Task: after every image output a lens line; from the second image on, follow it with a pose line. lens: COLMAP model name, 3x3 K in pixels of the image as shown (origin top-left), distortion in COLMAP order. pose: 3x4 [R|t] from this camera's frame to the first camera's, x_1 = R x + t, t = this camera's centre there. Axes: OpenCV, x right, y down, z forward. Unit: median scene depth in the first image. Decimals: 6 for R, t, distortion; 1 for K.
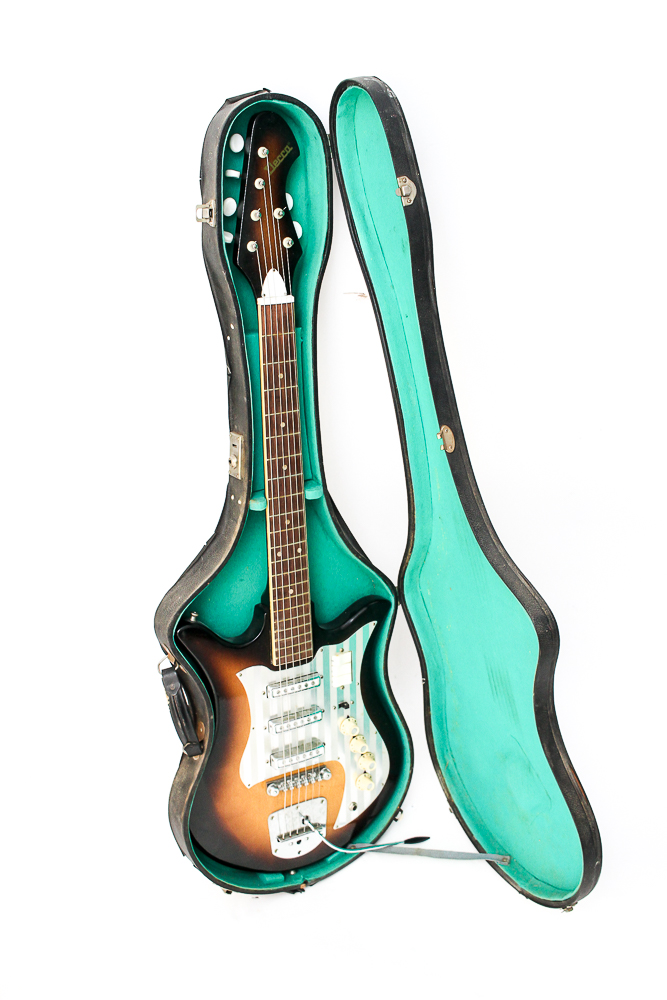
lens RADIAL K [[1182.0, 0, 339.3], [0, 1182.0, 499.3], [0, 0, 1]] dist [-0.105703, 0.000000]
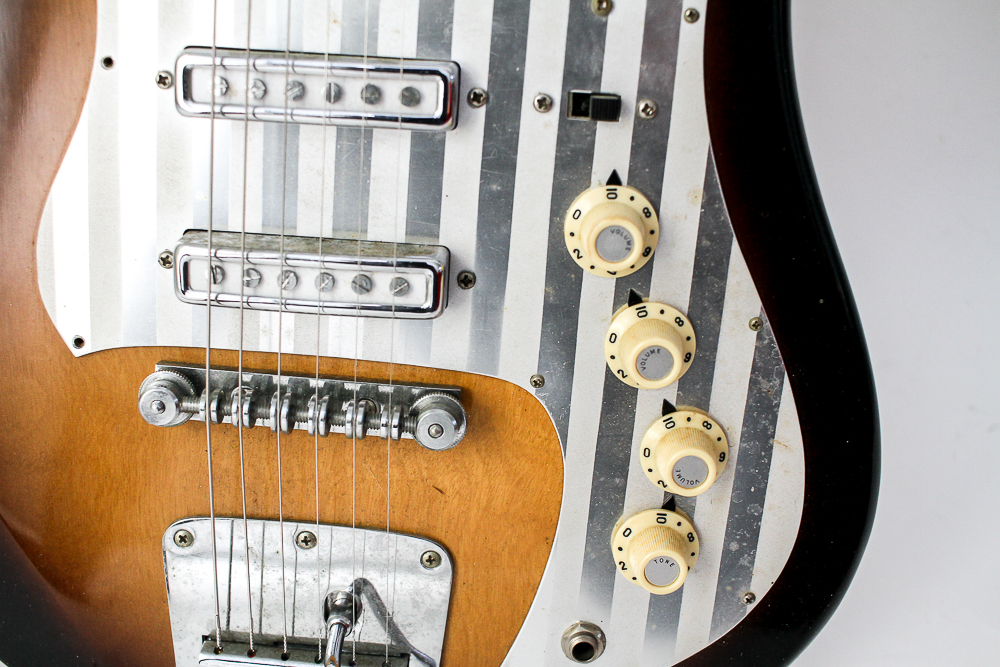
lens RADIAL K [[1182.0, 0, 504.7], [0, 1182.0, 364.8], [0, 0, 1]] dist [-0.105703, 0.000000]
pose [[0.830093, 0.239339, -0.503649, 0.110594], [-0.245138, 0.967874, 0.055917, 0.230137], [0.500852, 0.077047, 0.862097, 0.906927]]
